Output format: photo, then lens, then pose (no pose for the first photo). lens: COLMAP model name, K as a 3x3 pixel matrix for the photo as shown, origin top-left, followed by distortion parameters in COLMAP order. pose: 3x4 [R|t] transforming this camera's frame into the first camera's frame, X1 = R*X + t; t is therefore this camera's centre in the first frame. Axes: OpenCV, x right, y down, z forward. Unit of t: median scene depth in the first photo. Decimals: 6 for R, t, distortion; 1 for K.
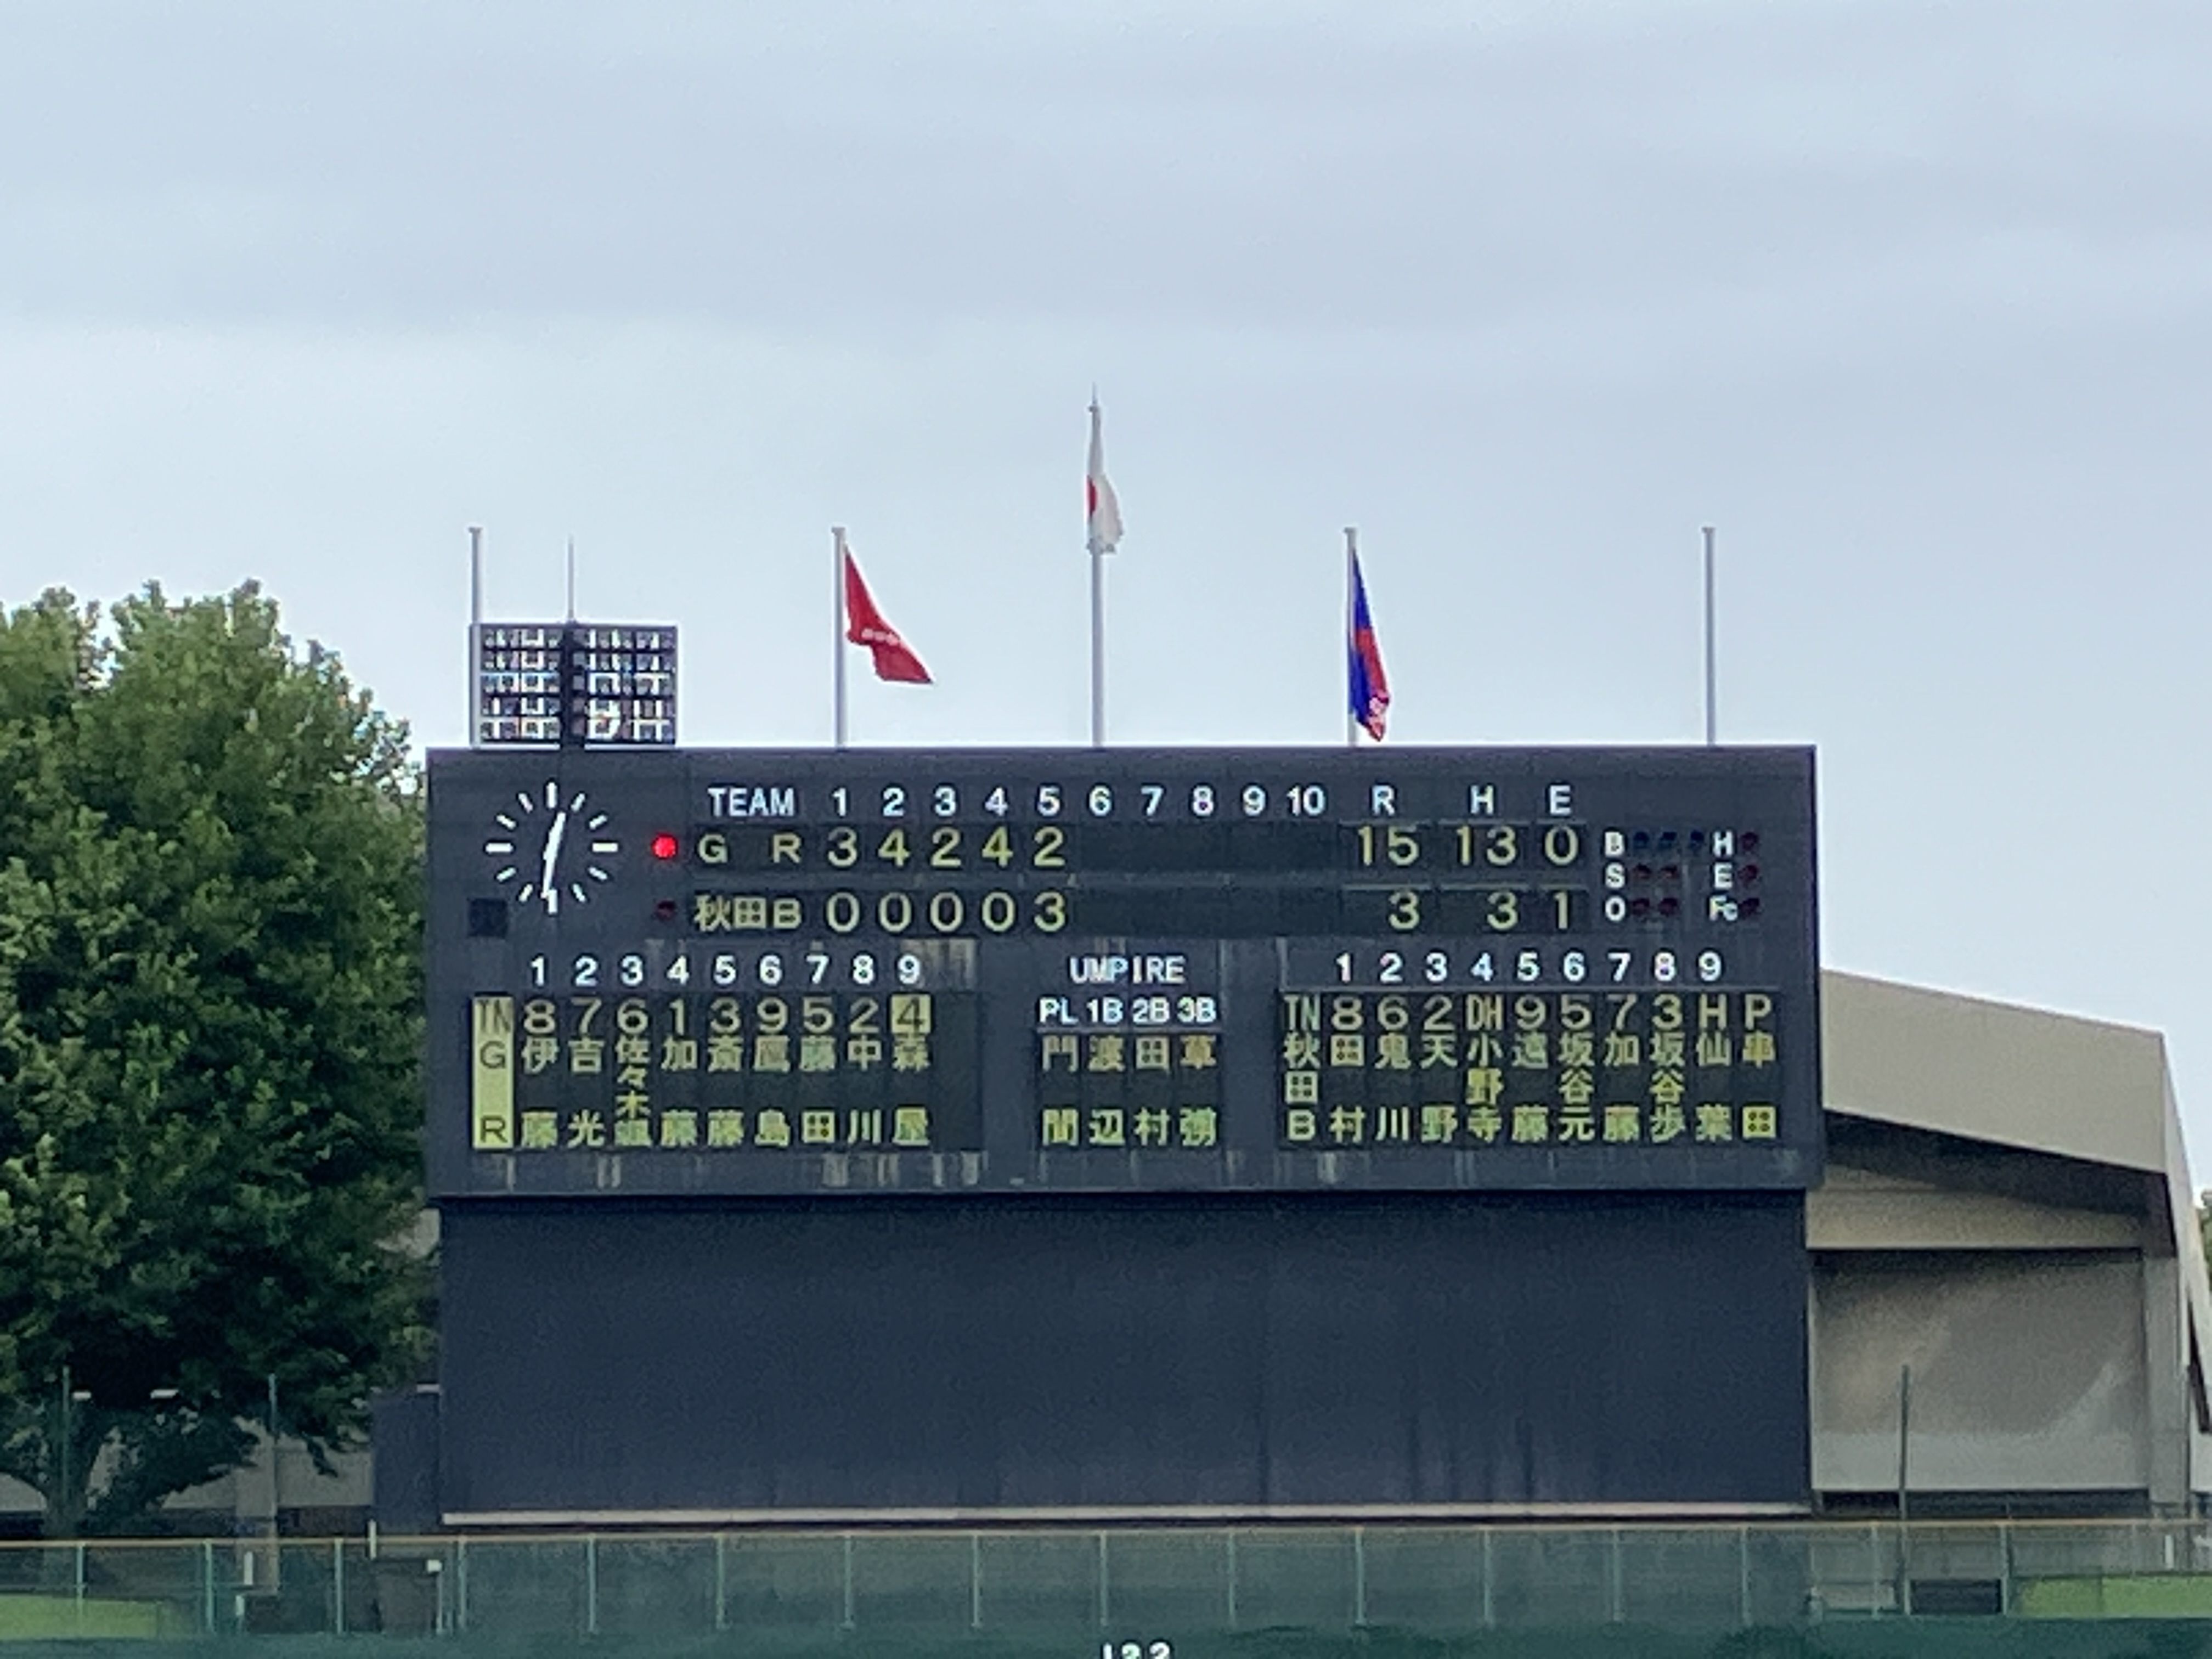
lens RADIAL K [[8856.9, 0, 1106.0], [0, 8856.9, 829.5], [0, 0, 1]] dist [0.119526, 4.659006]
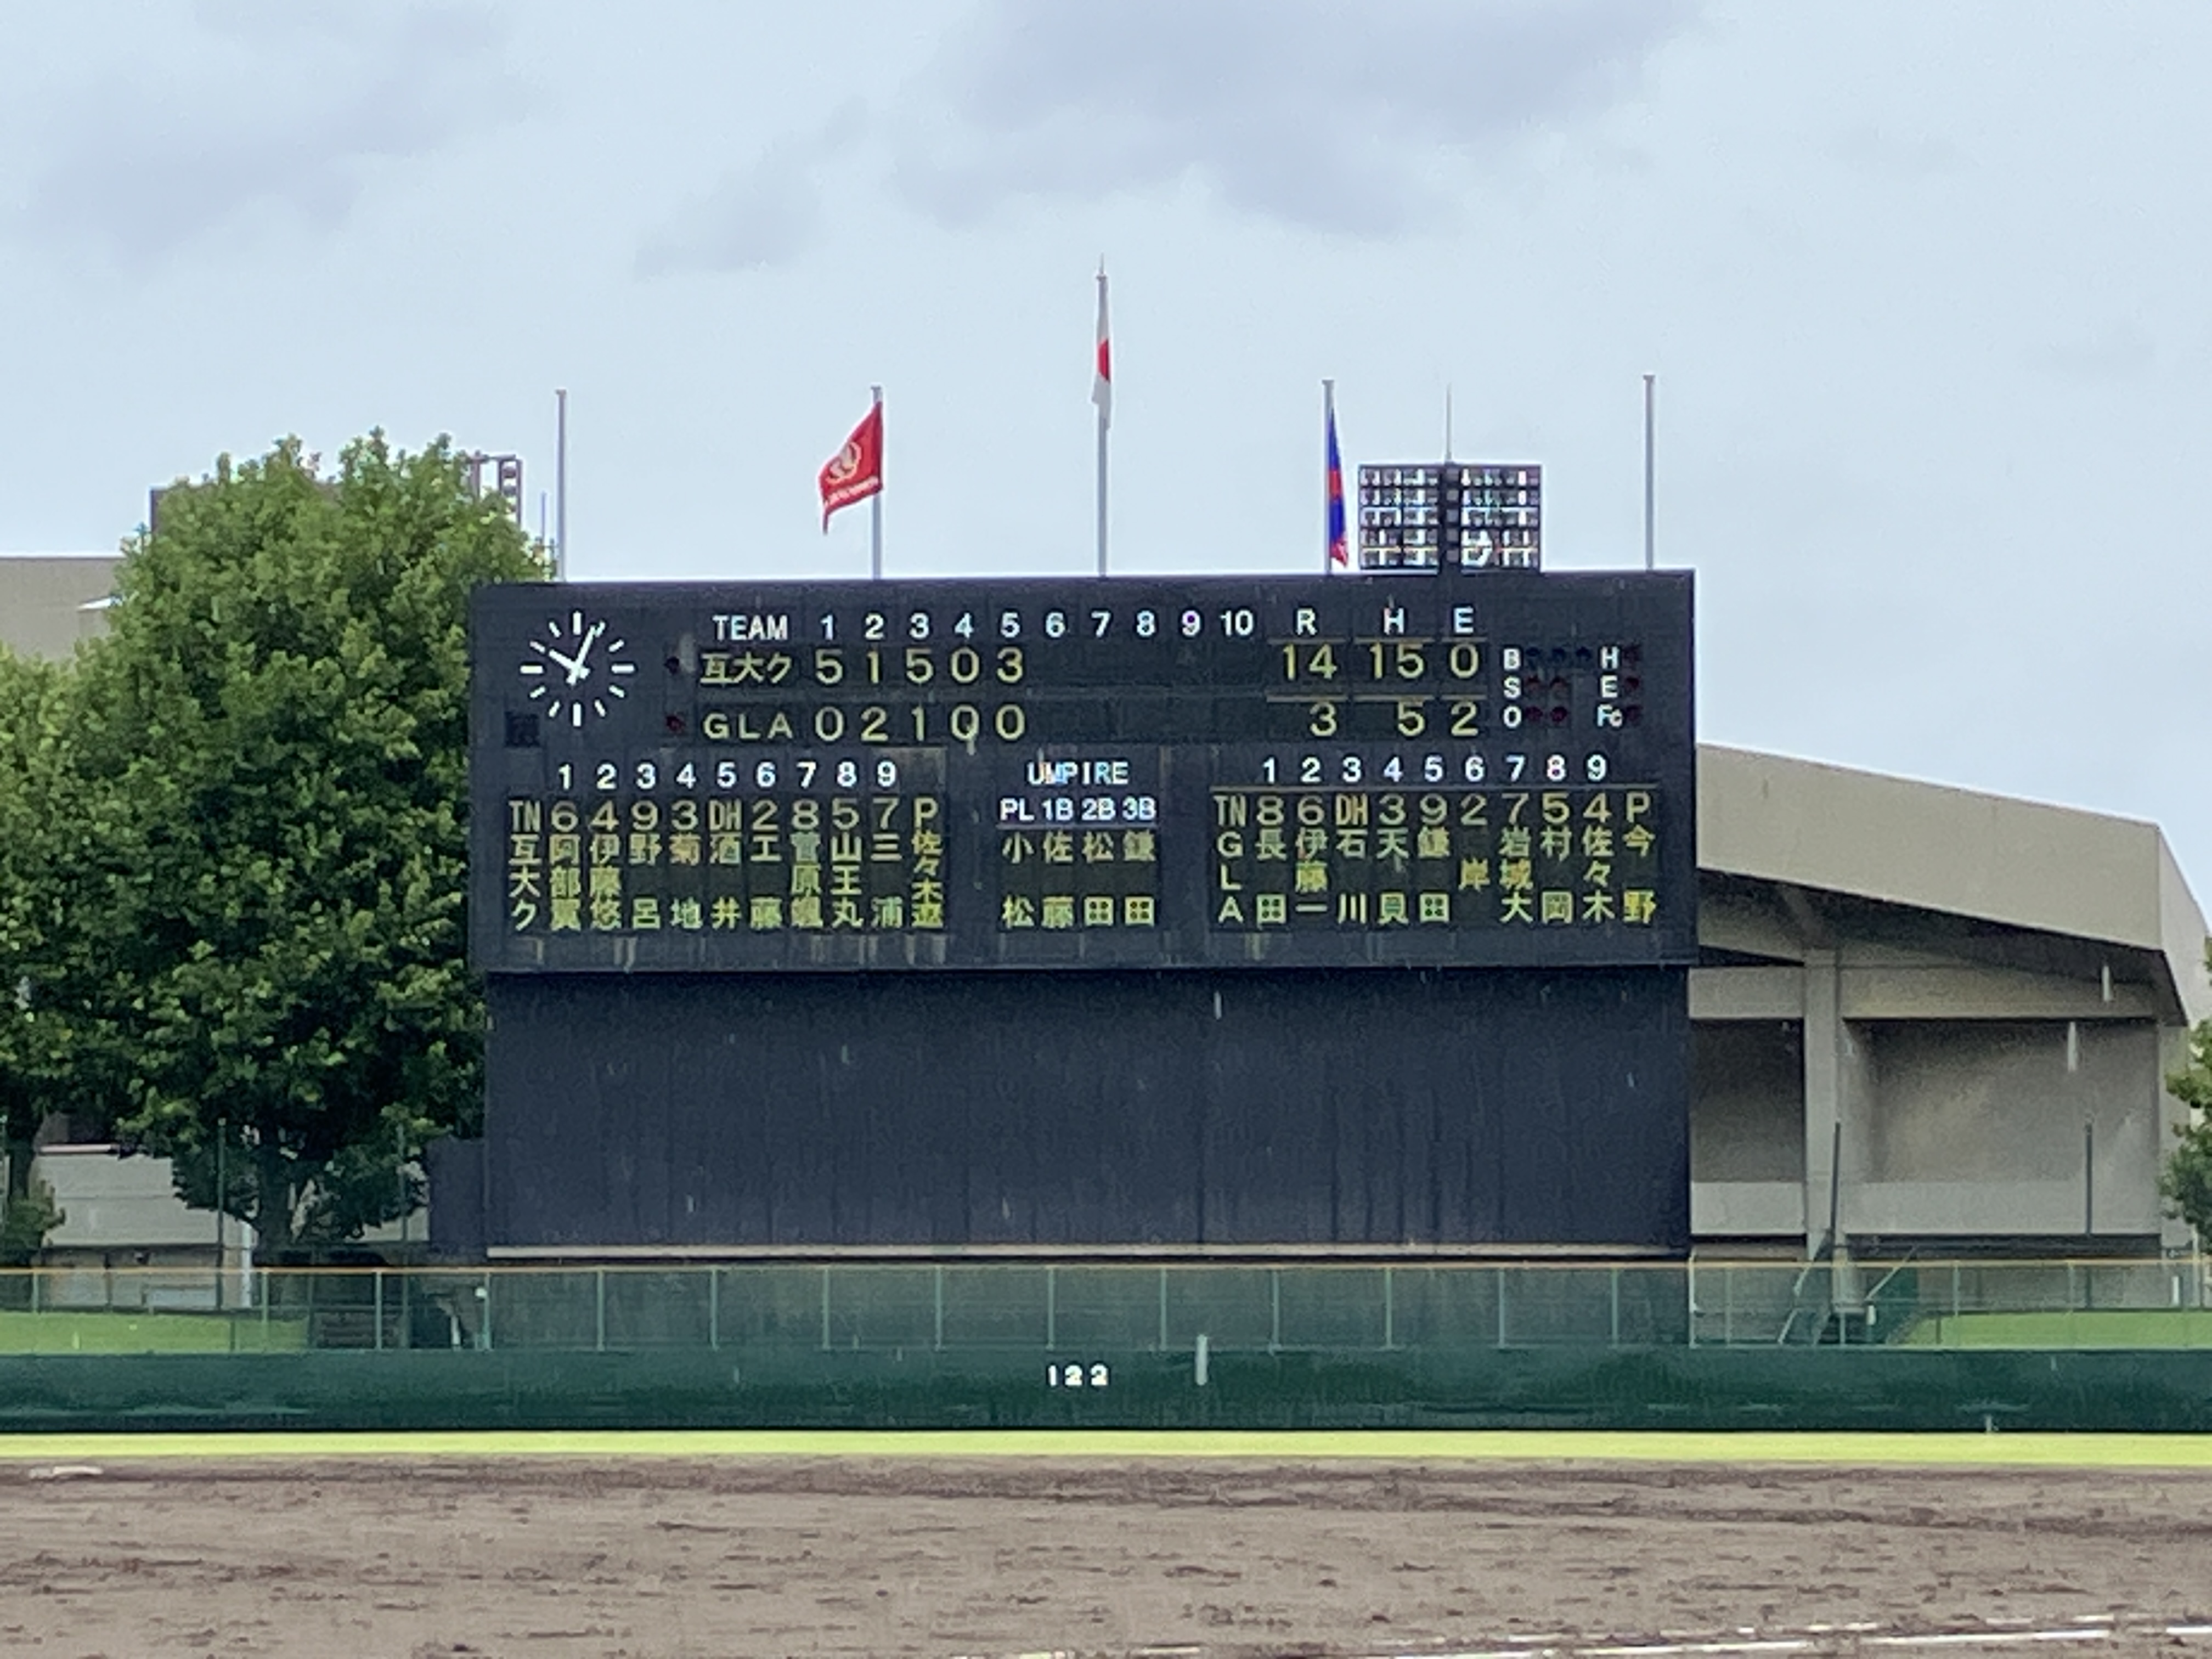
lens RADIAL K [[7783.1, 0, 1106.0], [0, 7783.1, 829.5], [0, 0, 1]] dist [0.245090, 3.323726]
pose [[0.984120, -0.003415, -0.177474, 0.182221], [0.007706, 0.999694, 0.023490, -0.000361], [0.177340, -0.024485, 0.983845, 0.018718]]
